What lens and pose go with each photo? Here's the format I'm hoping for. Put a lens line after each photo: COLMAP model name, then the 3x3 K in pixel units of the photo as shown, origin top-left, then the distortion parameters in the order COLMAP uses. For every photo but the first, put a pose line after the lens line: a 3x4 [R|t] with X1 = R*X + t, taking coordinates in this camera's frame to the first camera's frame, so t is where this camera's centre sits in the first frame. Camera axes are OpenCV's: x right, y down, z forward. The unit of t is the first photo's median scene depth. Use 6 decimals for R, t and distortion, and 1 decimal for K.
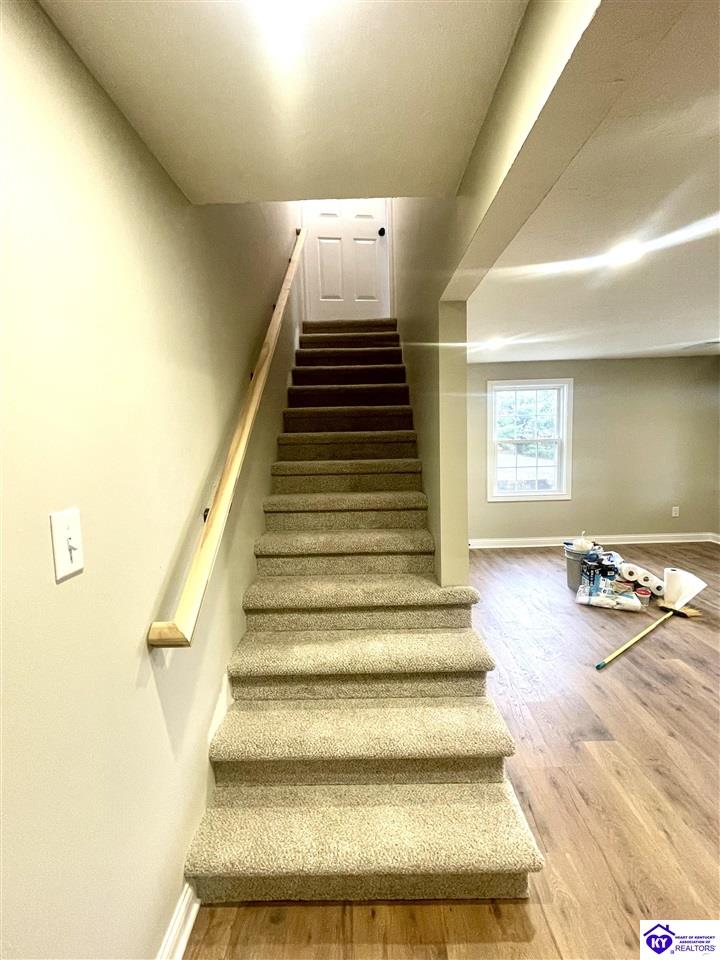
lens RADIAL K [[439.9, 0, 360.0], [0, 439.9, 480.0], [0, 0, 1]] dist [-0.001617, -0.000228]
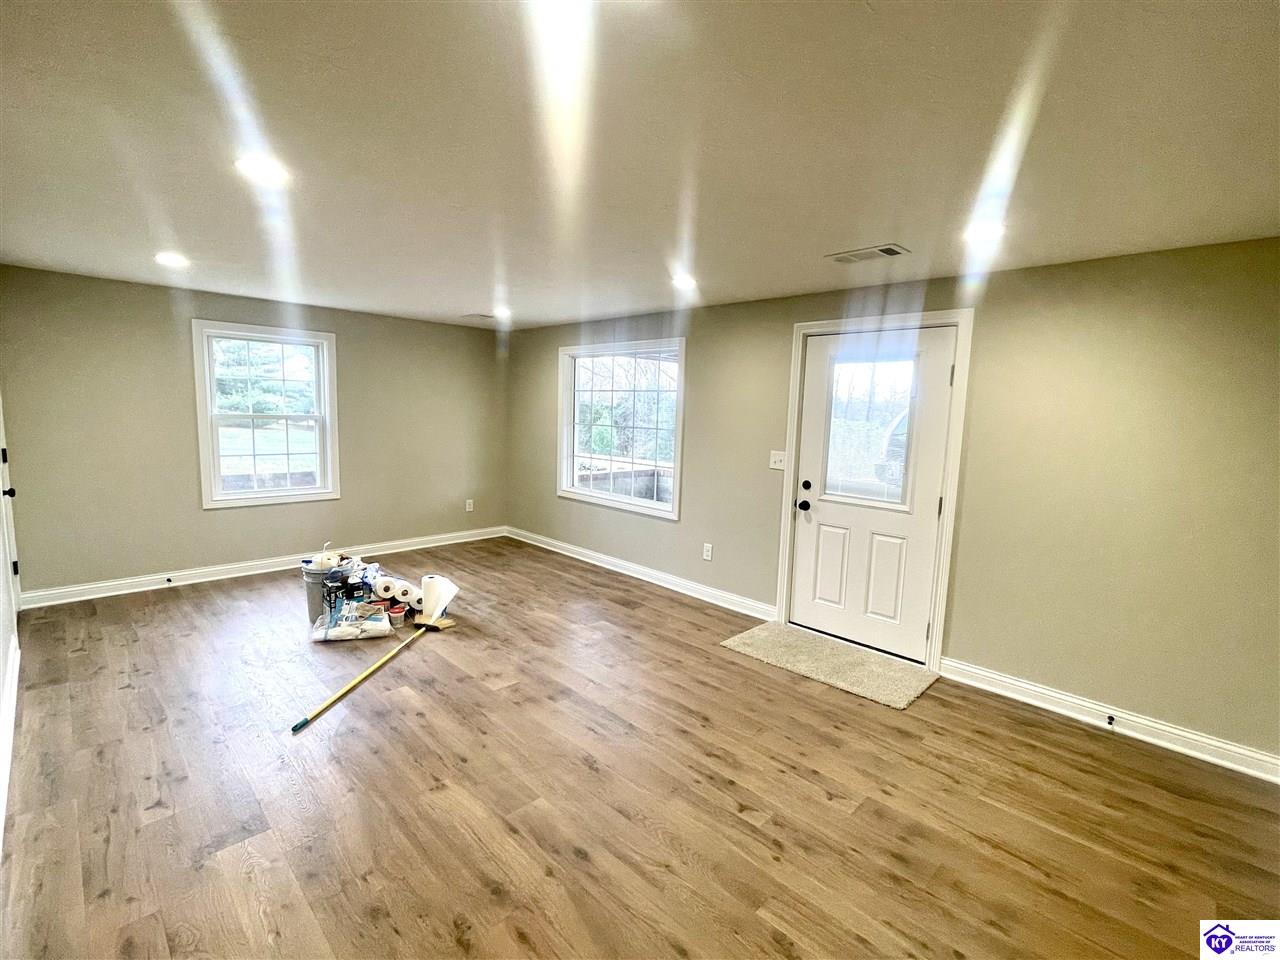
lens RADIAL K [[586.5, 0, 640.0], [0, 586.5, 480.0], [0, 0, 1]] dist [-0.001617, -0.000228]
pose [[0.697538, -0.034726, 0.715706, 0.186353], [0.021035, 0.999387, 0.027990, -0.005530], [-0.716239, -0.004469, 0.697841, -0.073863]]
